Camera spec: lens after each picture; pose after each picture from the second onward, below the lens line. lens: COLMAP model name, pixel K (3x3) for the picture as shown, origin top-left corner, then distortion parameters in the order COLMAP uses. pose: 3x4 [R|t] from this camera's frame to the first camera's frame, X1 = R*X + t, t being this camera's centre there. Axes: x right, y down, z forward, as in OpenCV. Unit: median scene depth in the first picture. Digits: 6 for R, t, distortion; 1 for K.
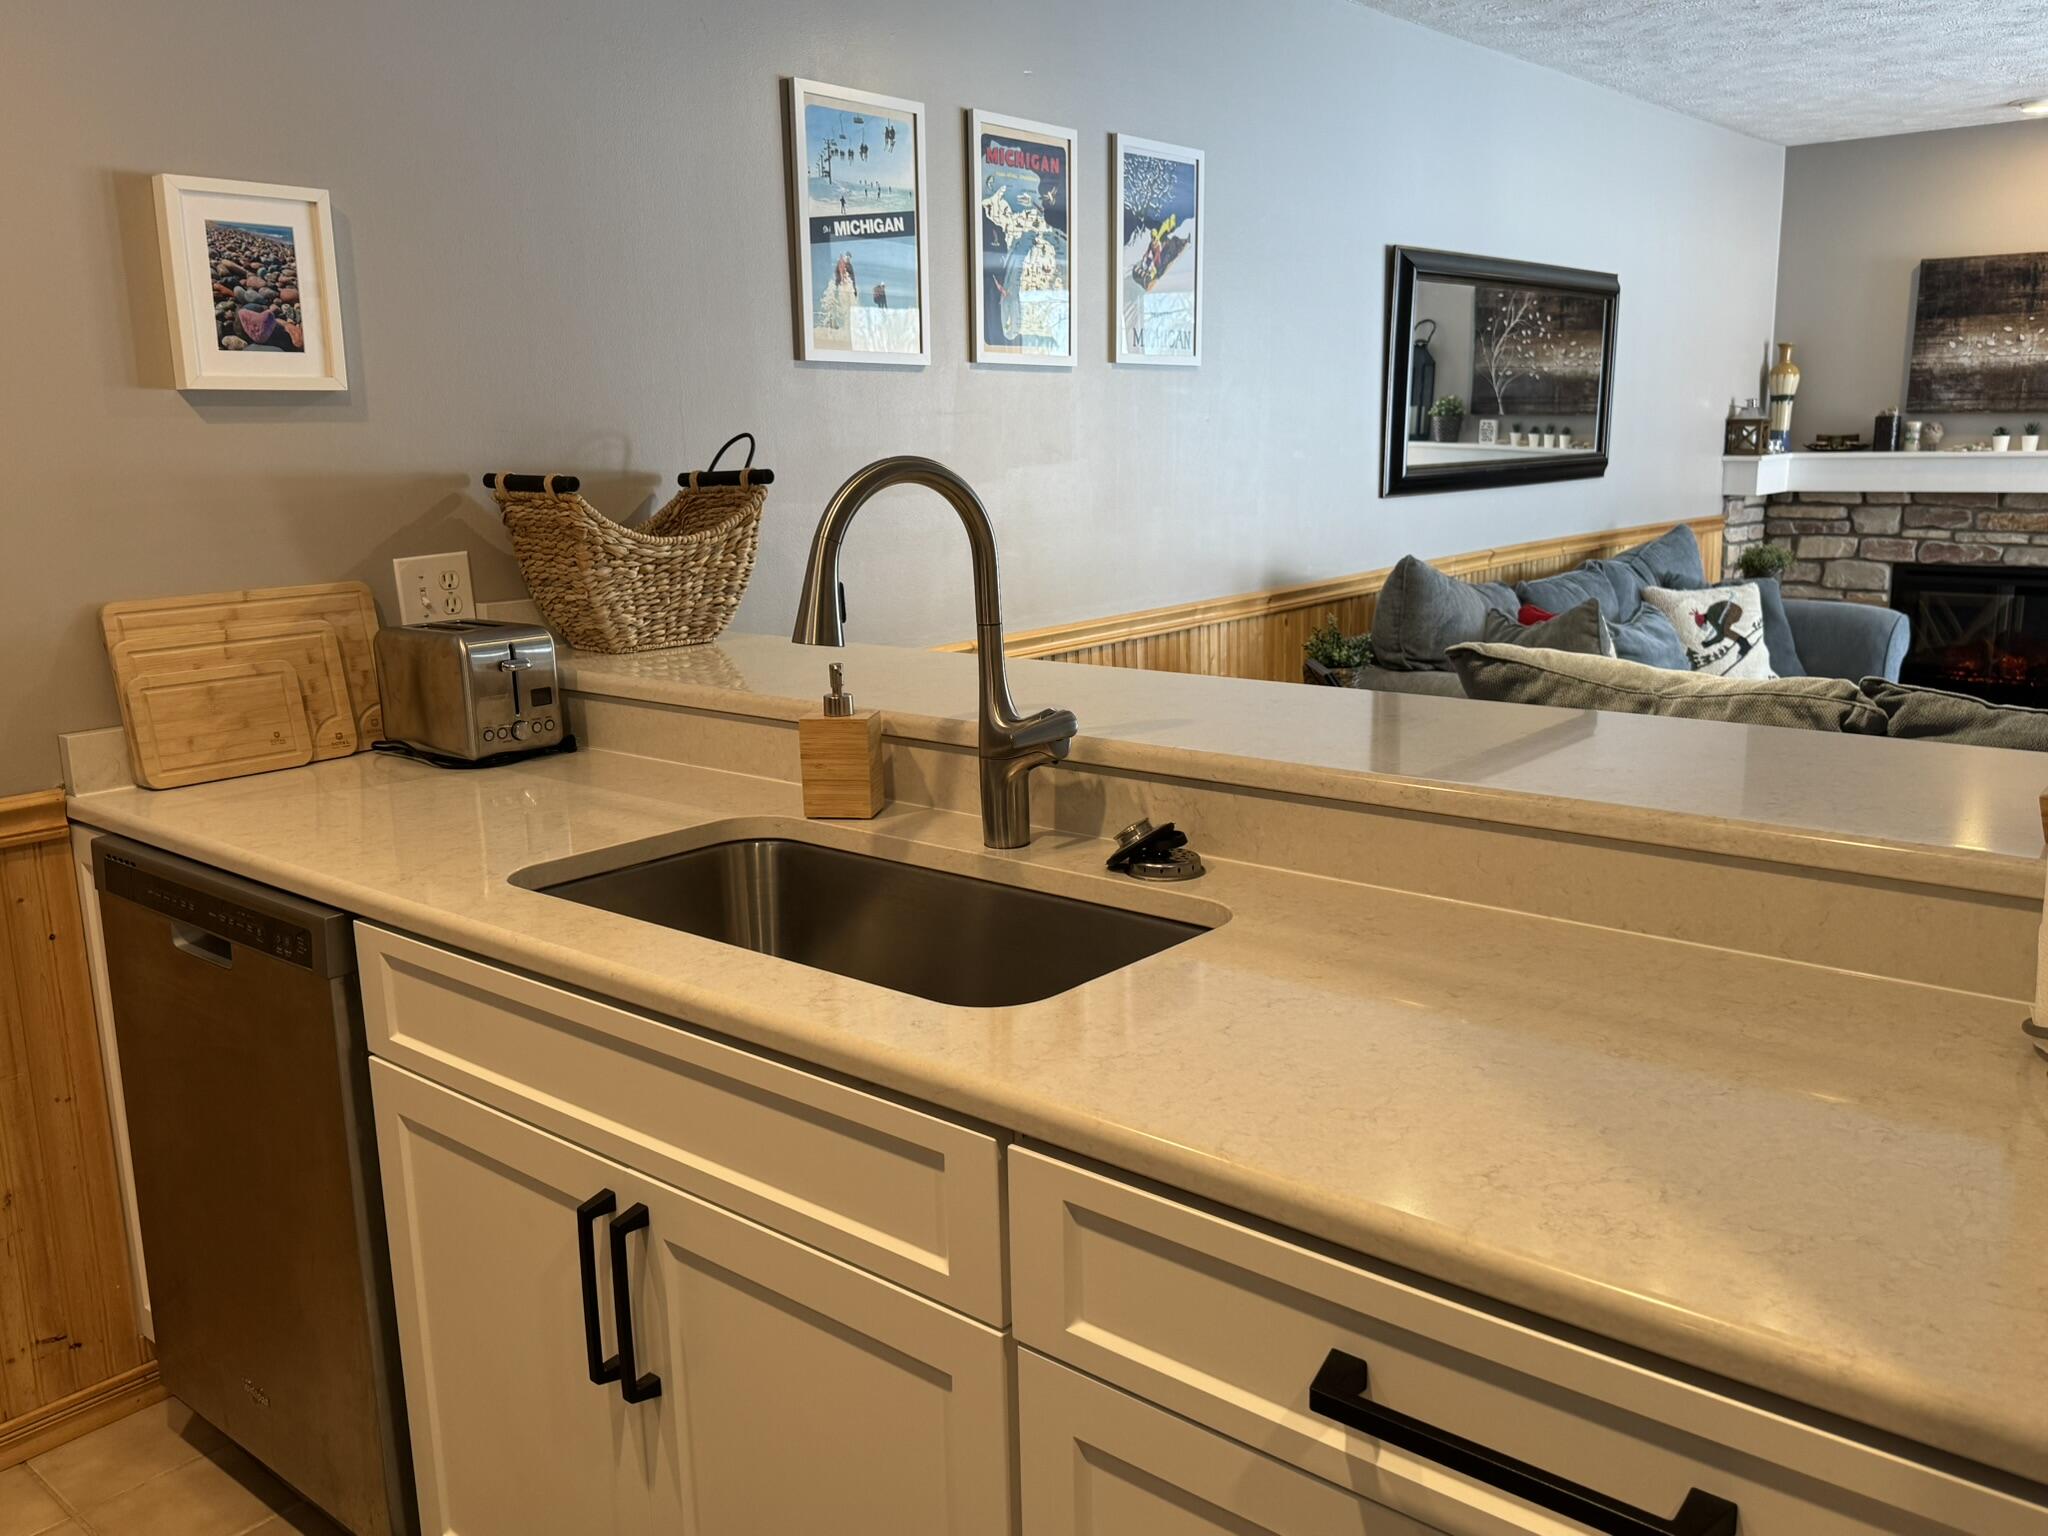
lens RADIAL K [[1667.8, 0, 1023.7], [0, 1667.8, 753.7], [0, 0, 1]] dist [0.126216, -0.176544]
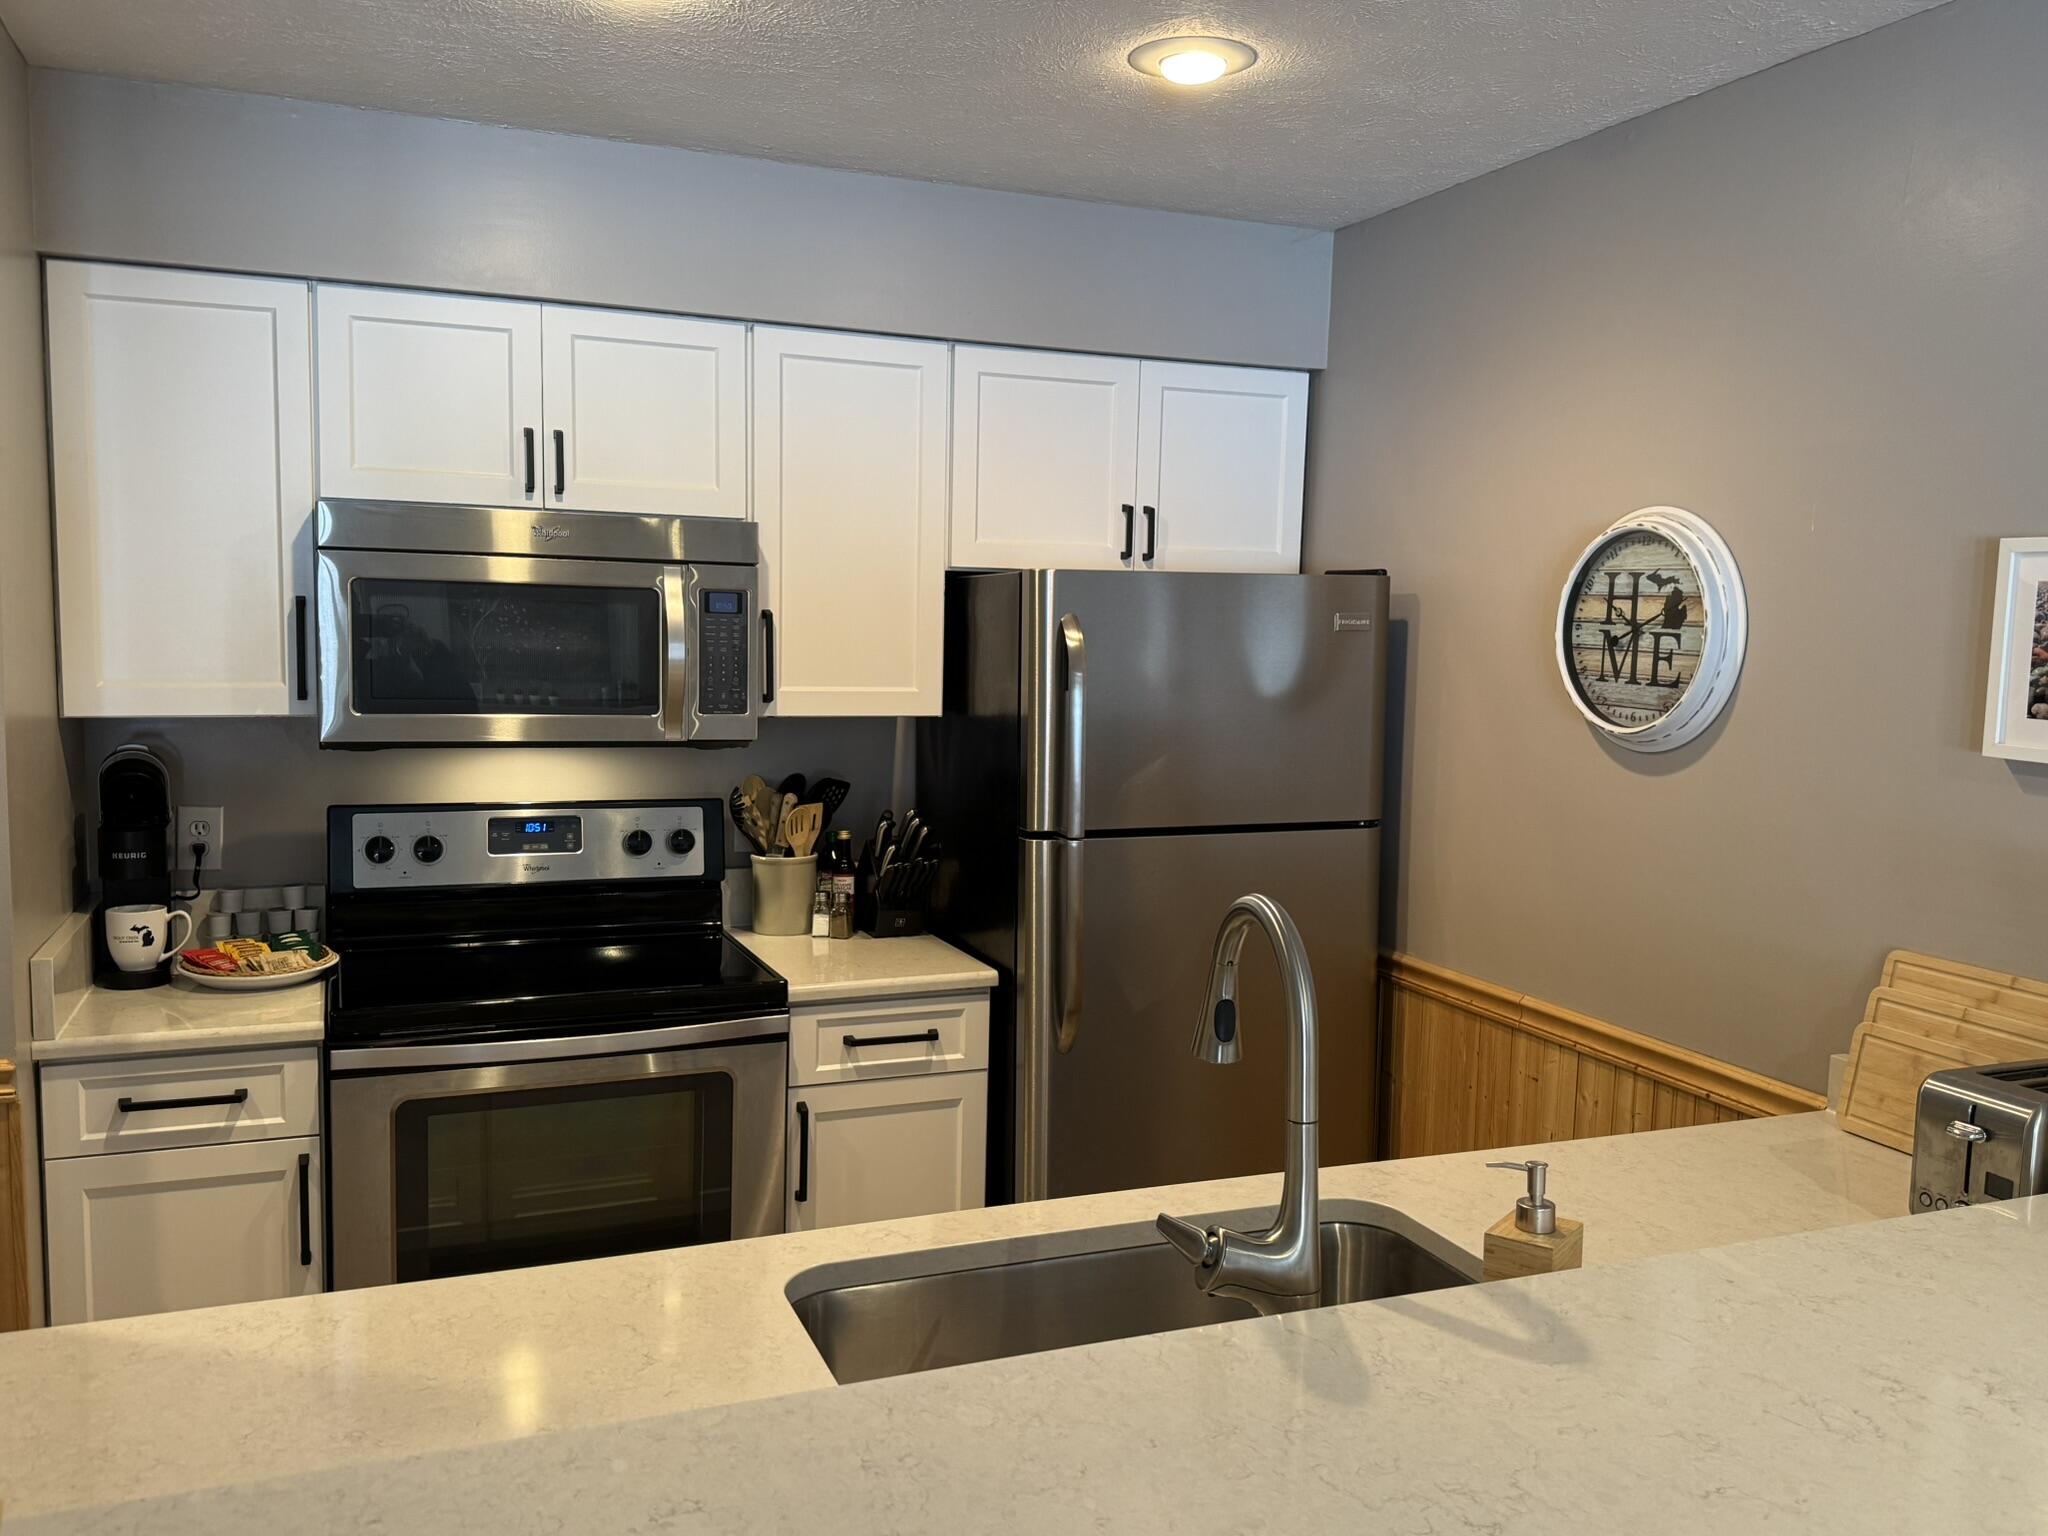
lens RADIAL K [[1663.1, 0, 1023.1], [0, 1663.1, 747.0], [0, 0, 1]] dist [0.198569, -0.372096]
pose [[-0.461291, 0.091334, -0.882535, 0.556665], [-0.178278, 0.964859, 0.193038, -0.287026], [0.869153, 0.246383, -0.428798, 0.879857]]
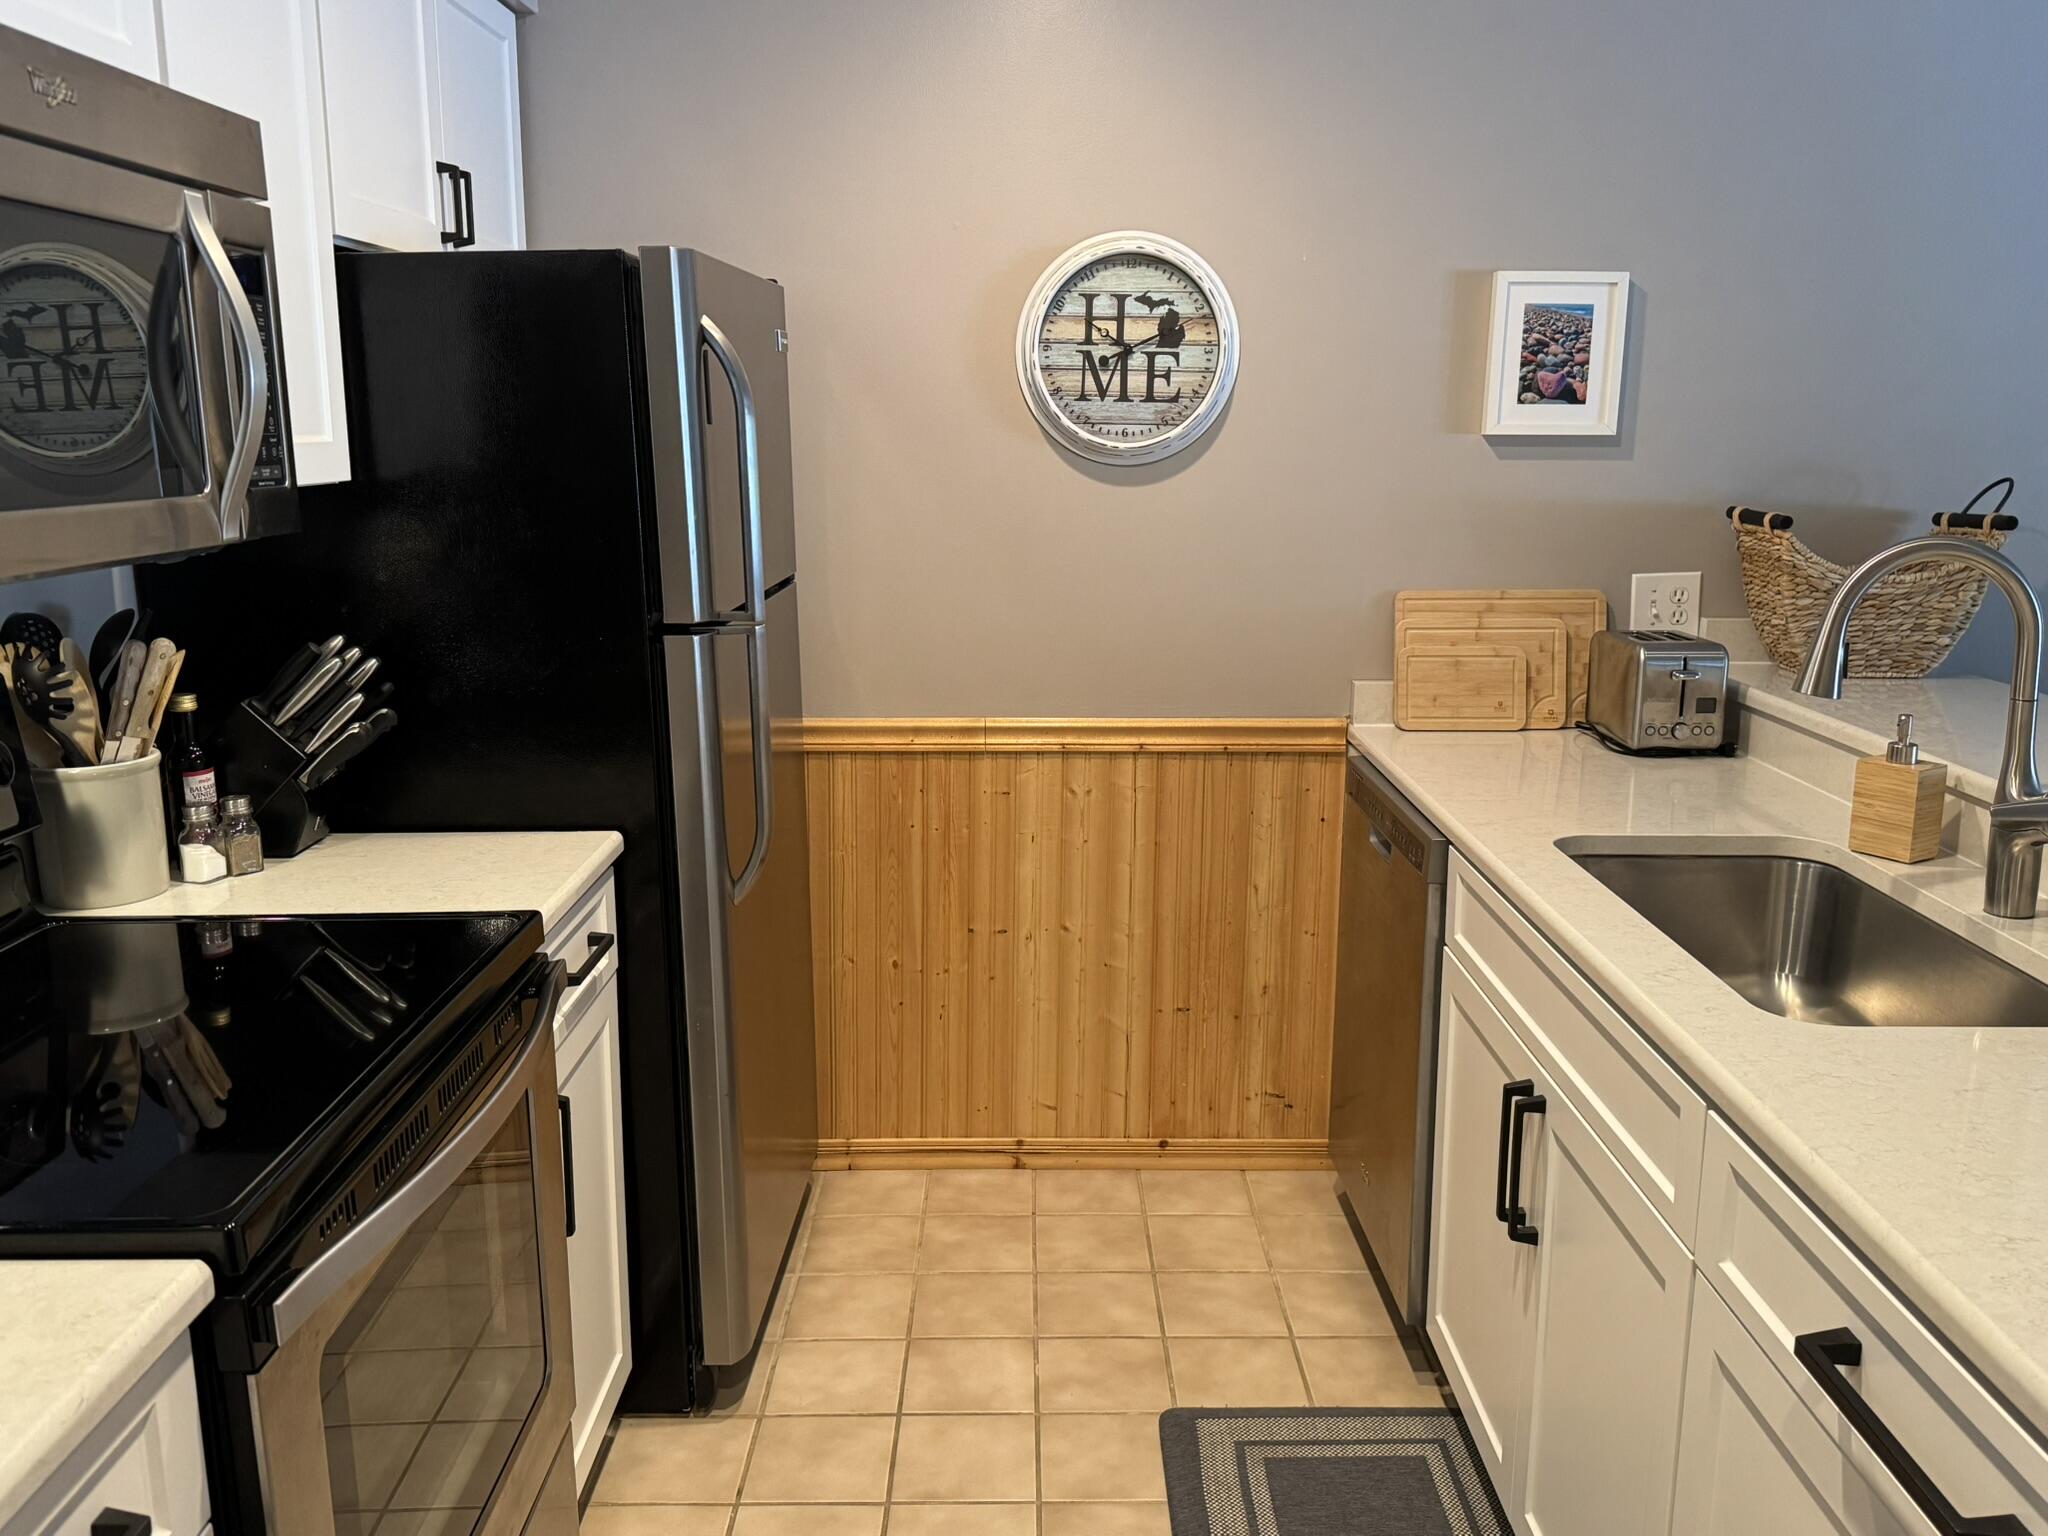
lens RADIAL K [[1667.8, 0, 1023.7], [0, 1667.8, 753.7], [0, 0, 1]] dist [0.126216, -0.176544]
pose [[0.654936, 0.175160, -0.735104, 0.258208], [-0.164452, 0.982489, 0.087589, -0.025499], [0.737574, 0.063524, 0.672272, -0.116002]]
